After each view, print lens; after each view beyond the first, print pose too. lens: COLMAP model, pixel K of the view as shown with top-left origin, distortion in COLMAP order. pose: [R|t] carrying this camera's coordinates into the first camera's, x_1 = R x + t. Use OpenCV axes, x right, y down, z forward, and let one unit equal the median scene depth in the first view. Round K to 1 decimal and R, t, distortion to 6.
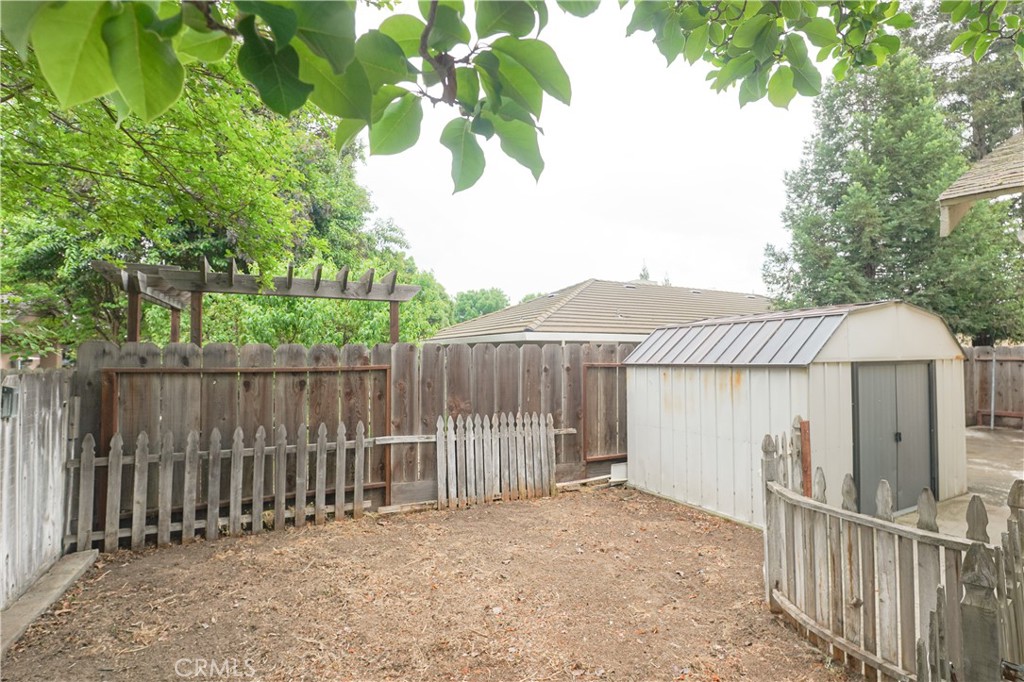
lens RADIAL K [[480.4, 0, 512.0], [0, 480.4, 341.0], [0, 0, 1]] dist [-0.004906, -0.000998]
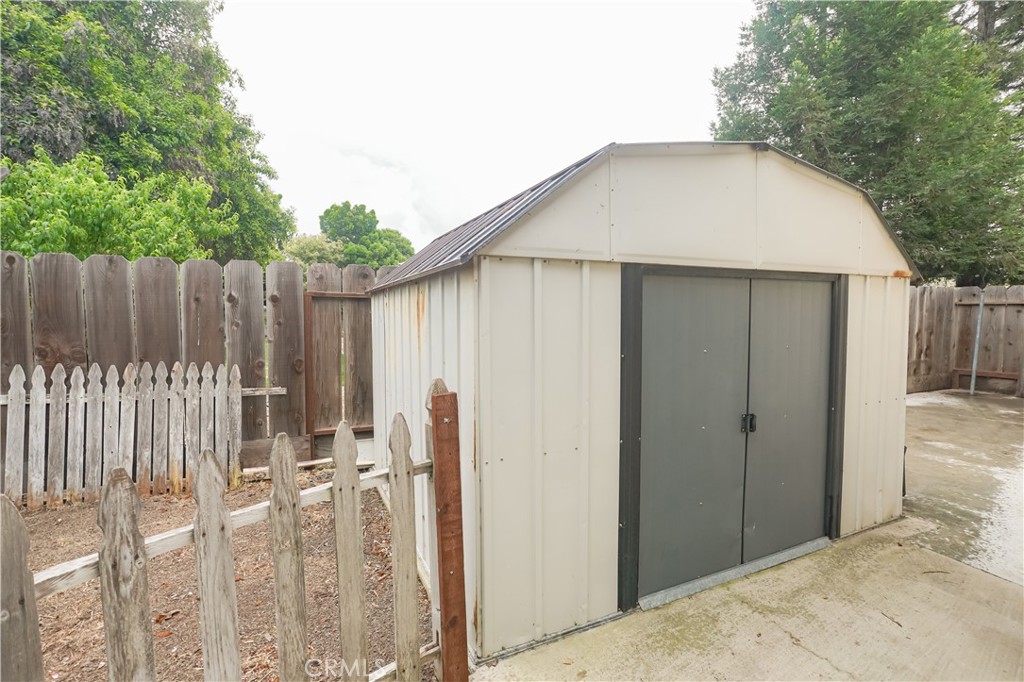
lens RADIAL K [[404.8, 0, 511.6], [0, 404.8, 328.9], [0, 0, 1]] dist [-0.003949, 0.000127]
pose [[0.996796, 0.008682, -0.079508, 0.486648], [-0.003485, 0.997861, 0.065275, 0.062211], [0.079905, -0.064789, 0.994695, 0.463815]]
